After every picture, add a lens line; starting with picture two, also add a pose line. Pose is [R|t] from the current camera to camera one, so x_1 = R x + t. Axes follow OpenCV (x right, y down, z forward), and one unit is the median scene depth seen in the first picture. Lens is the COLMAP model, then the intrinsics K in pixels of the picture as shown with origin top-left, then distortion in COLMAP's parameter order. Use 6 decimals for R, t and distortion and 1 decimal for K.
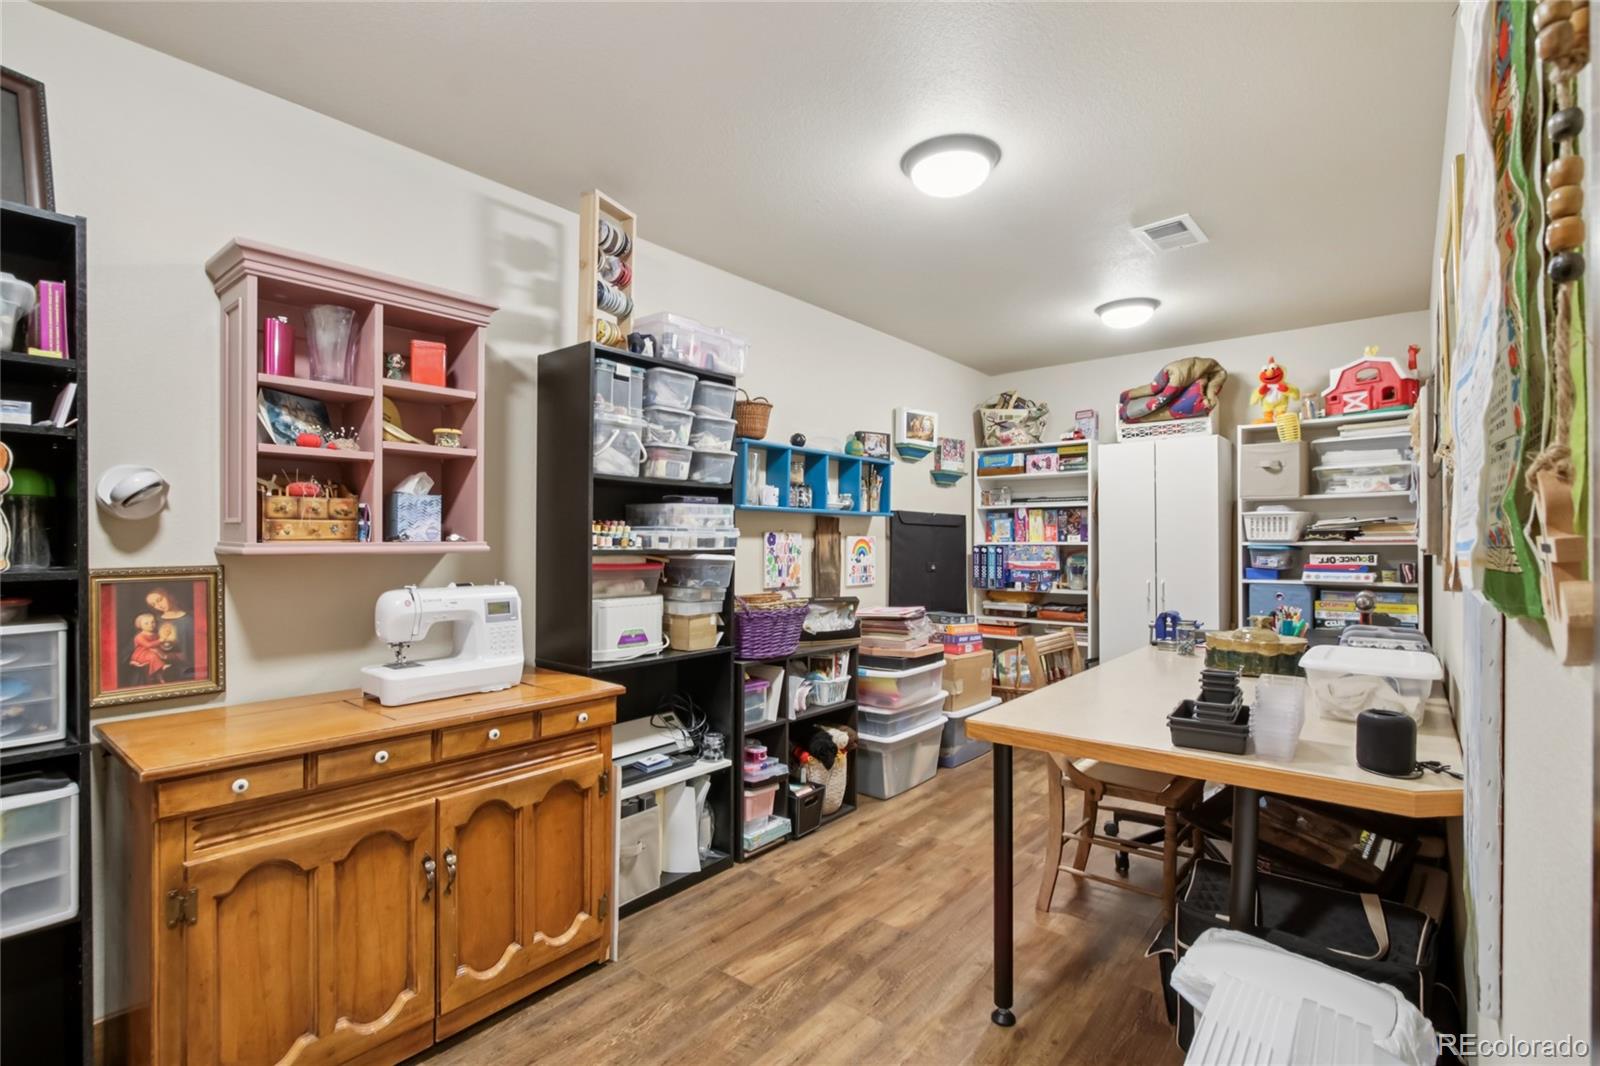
lens RADIAL K [[738.1, 0, 798.6], [0, 738.1, 539.3], [0, 0, 1]] dist [-0.018891, -0.000200]
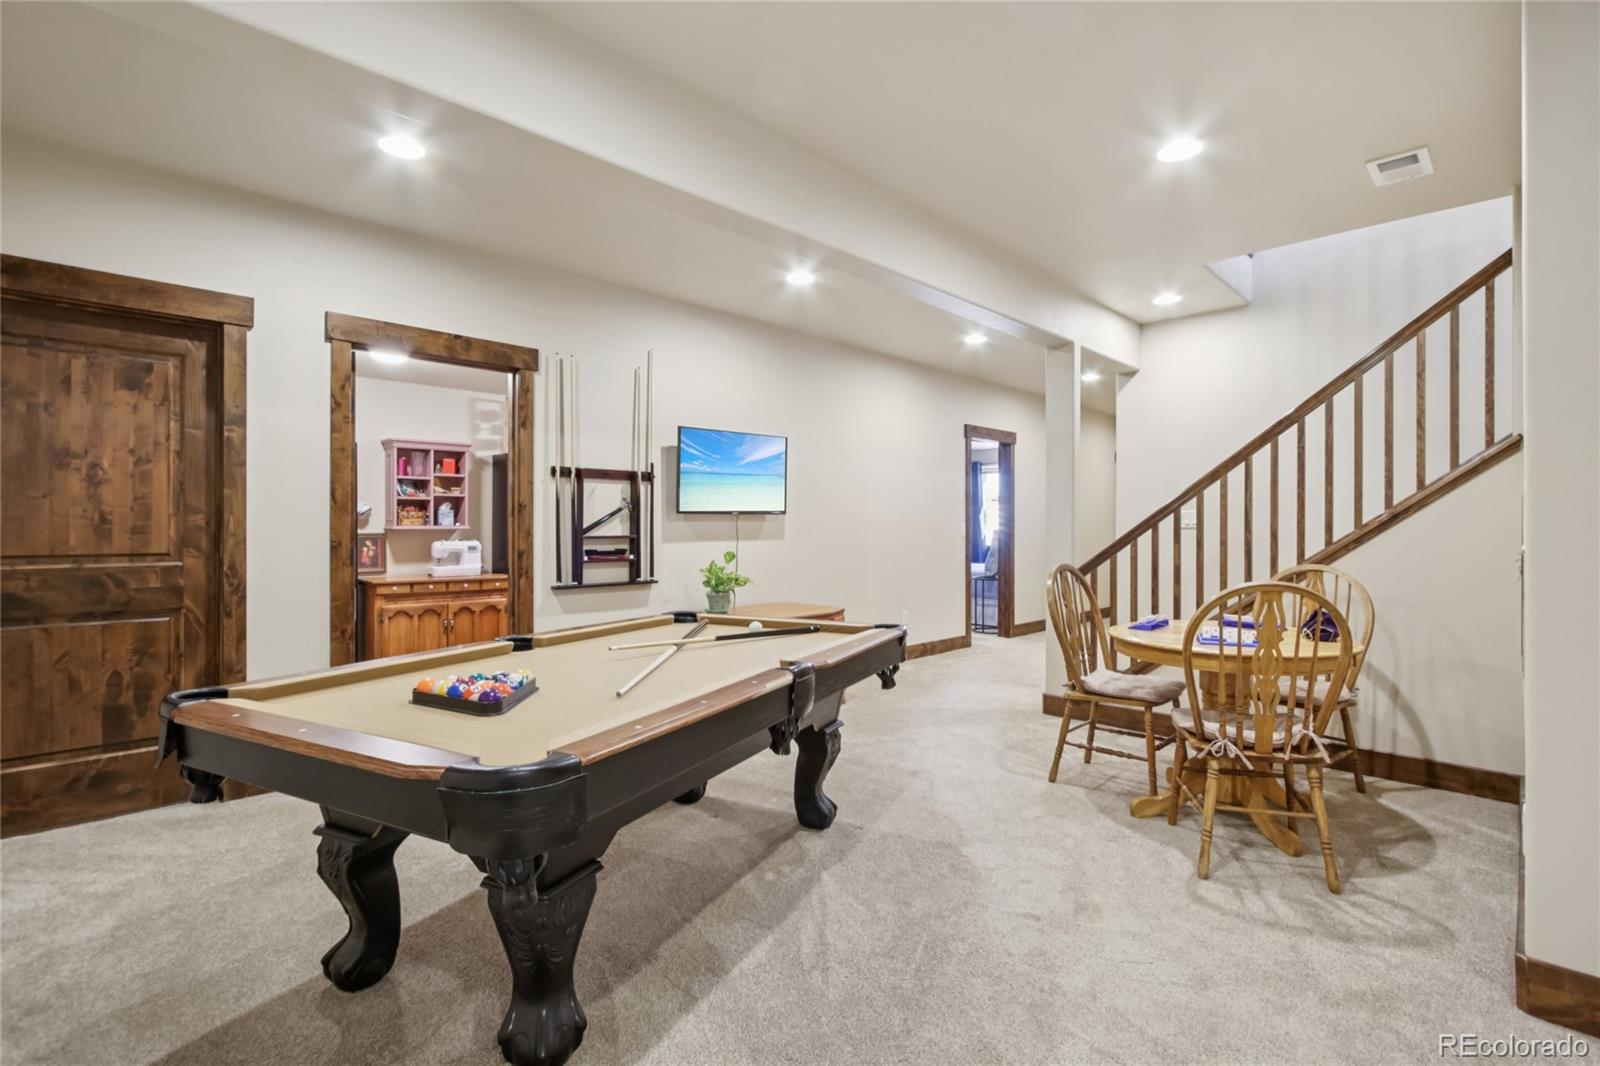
lens RADIAL K [[738.1, 0, 803.4], [0, 738.1, 527.4], [0, 0, 1]] dist [-0.018891, -0.000200]
pose [[0.995838, 0.006420, -0.090914, 1.310092], [-0.005452, 0.999926, 0.010895, -0.032247], [0.090977, -0.010354, 0.995799, -2.010990]]
